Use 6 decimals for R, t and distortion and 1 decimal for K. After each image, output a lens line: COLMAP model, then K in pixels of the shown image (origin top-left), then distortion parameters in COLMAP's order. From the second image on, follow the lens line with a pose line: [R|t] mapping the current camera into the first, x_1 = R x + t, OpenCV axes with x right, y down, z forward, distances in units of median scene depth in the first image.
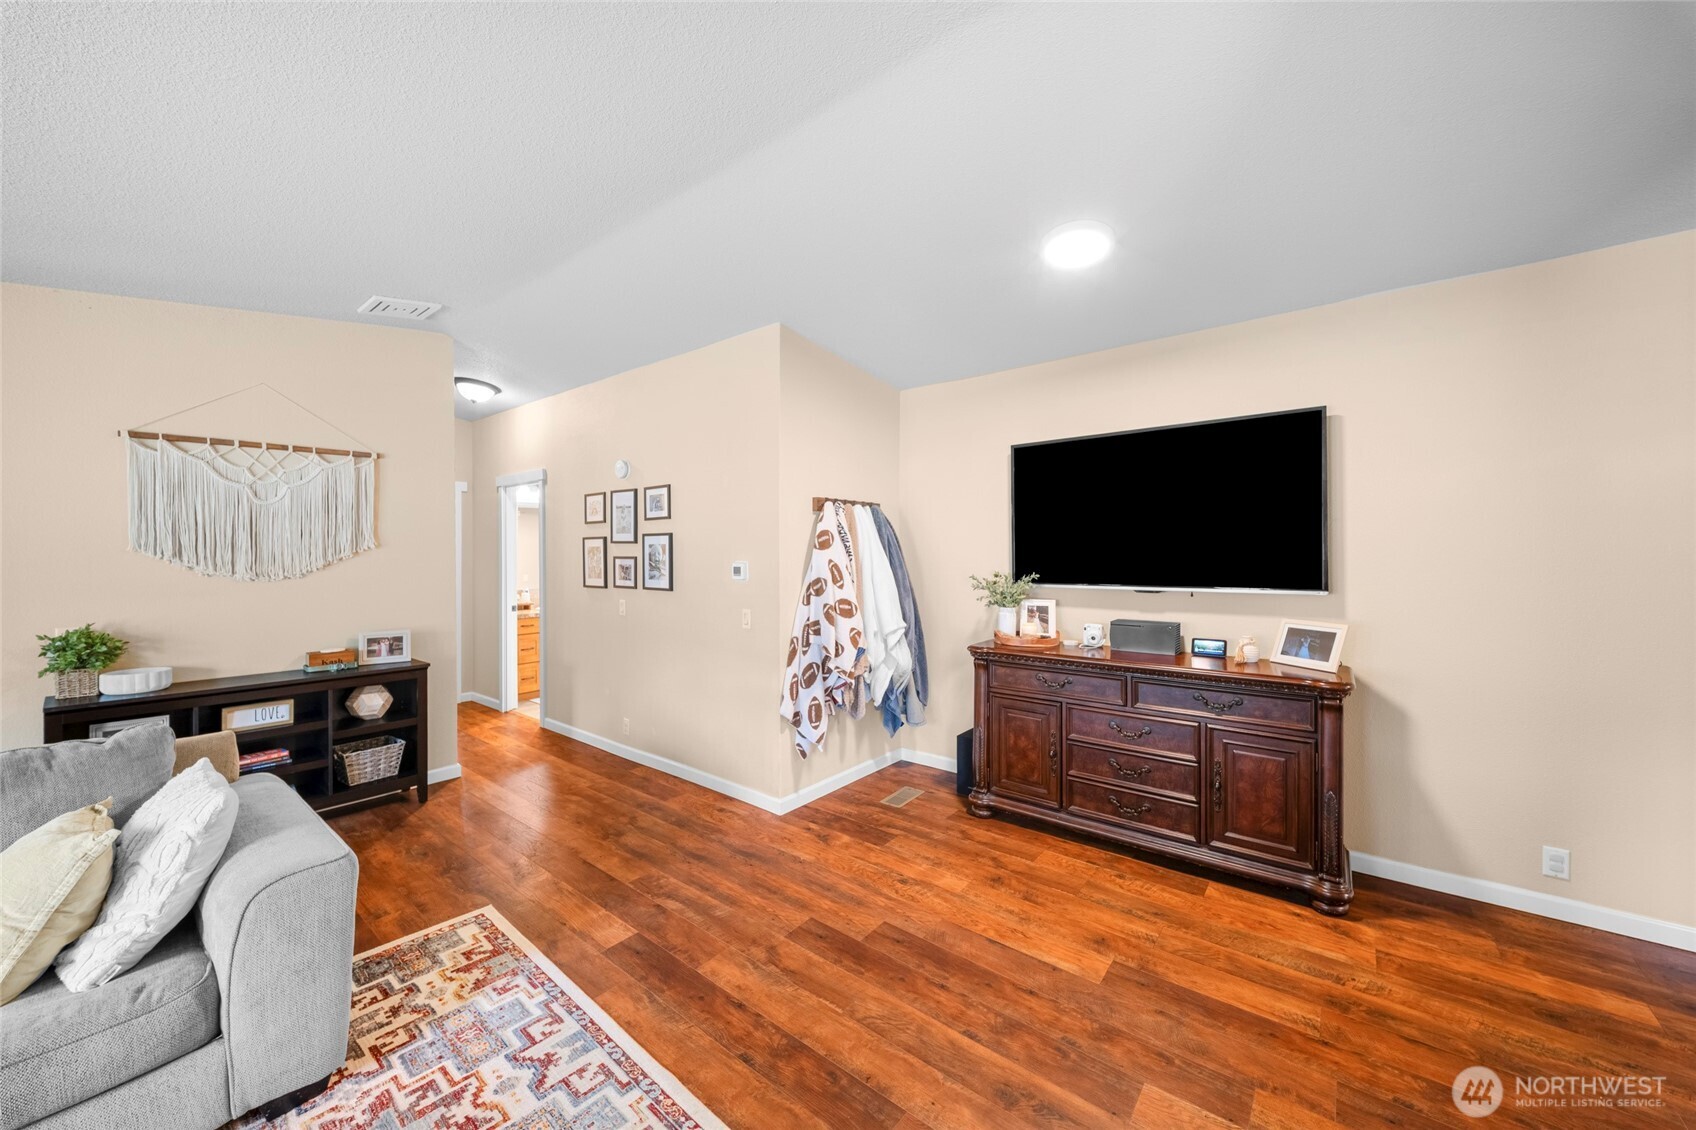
lens RADIAL K [[598.0, 0, 851.4], [0, 598.0, 556.7], [0, 0, 1]] dist [-0.008640, -0.000288]
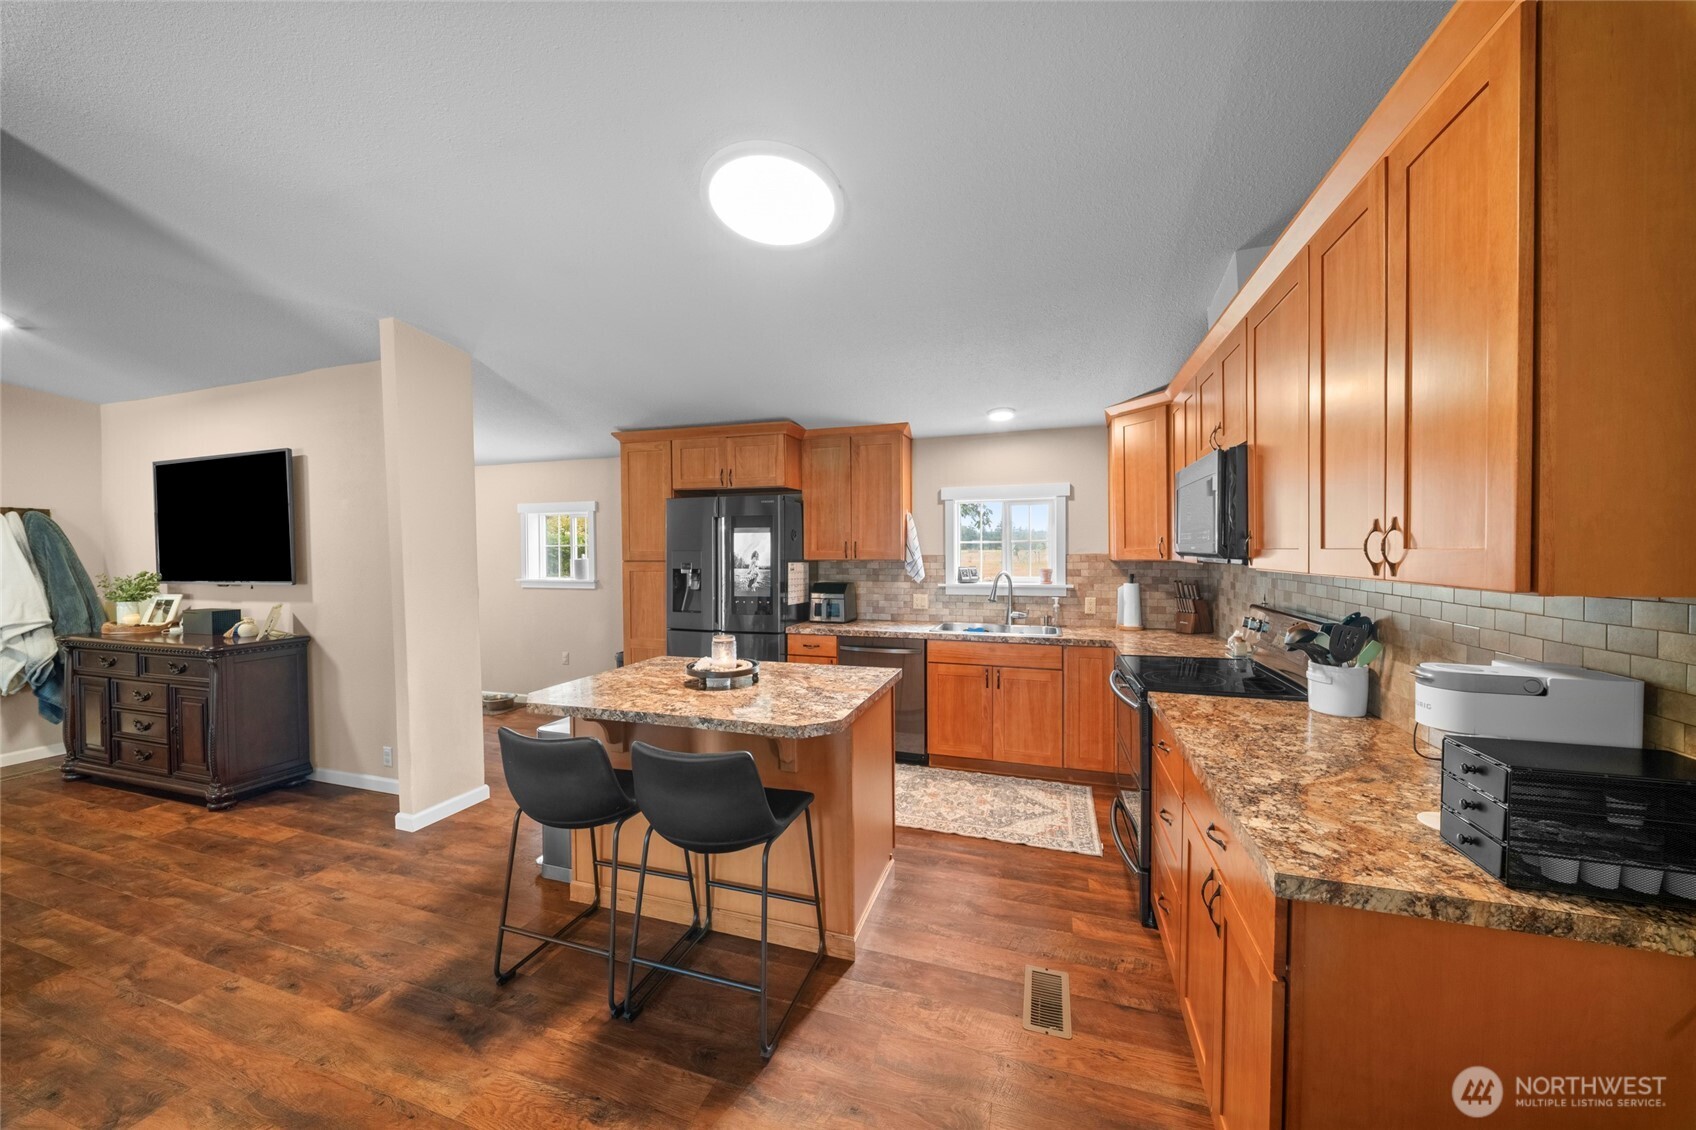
lens RADIAL K [[598.0, 0, 851.4], [0, 598.0, 556.7], [0, 0, 1]] dist [-0.008640, -0.000288]
pose [[0.938914, -0.005713, 0.344106, 1.582537], [0.004539, 0.999981, 0.004217, -0.002314], [-0.344123, -0.002397, 0.938921, -0.764683]]
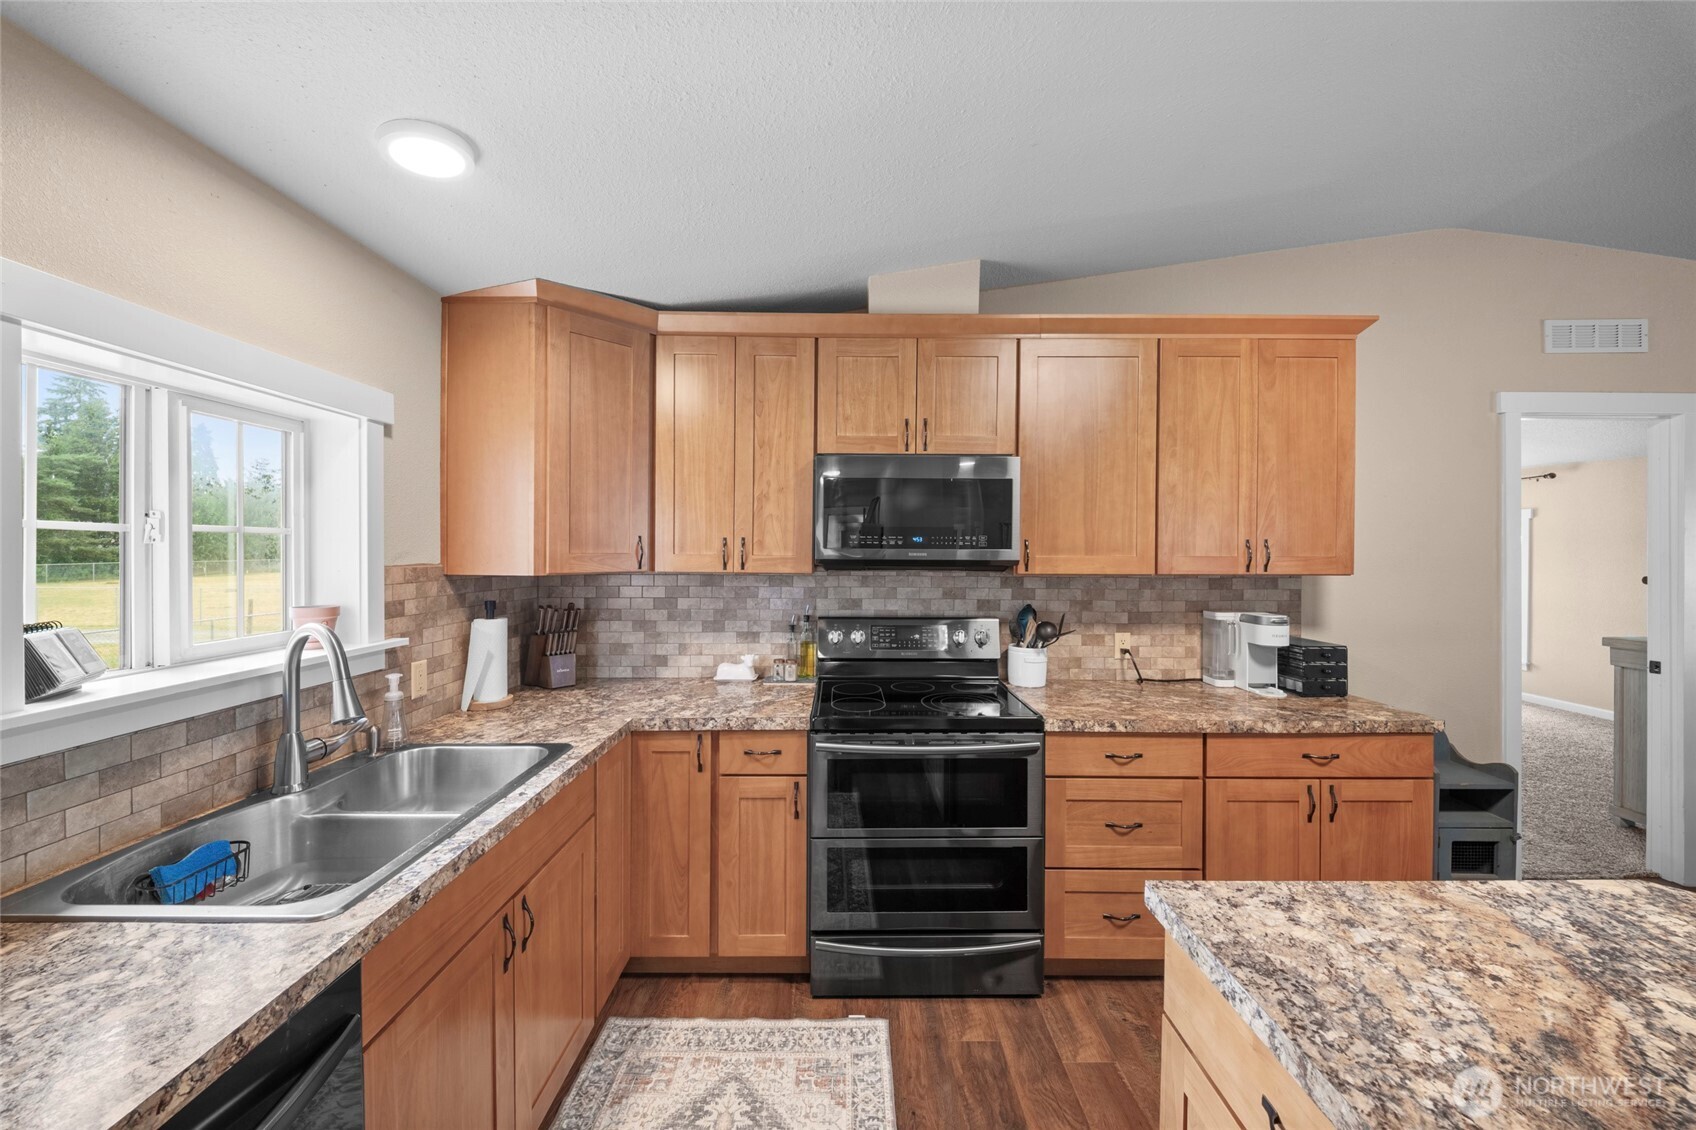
lens RADIAL K [[603.0, 0, 852.6], [0, 603.0, 560.2], [0, 0, 1]] dist [-0.002779, -0.000201]
pose [[-0.617667, -0.005863, 0.786418, 1.834110], [0.004244, 0.999933, 0.010788, -0.010318], [-0.786428, 0.010001, -0.617600, 0.526742]]
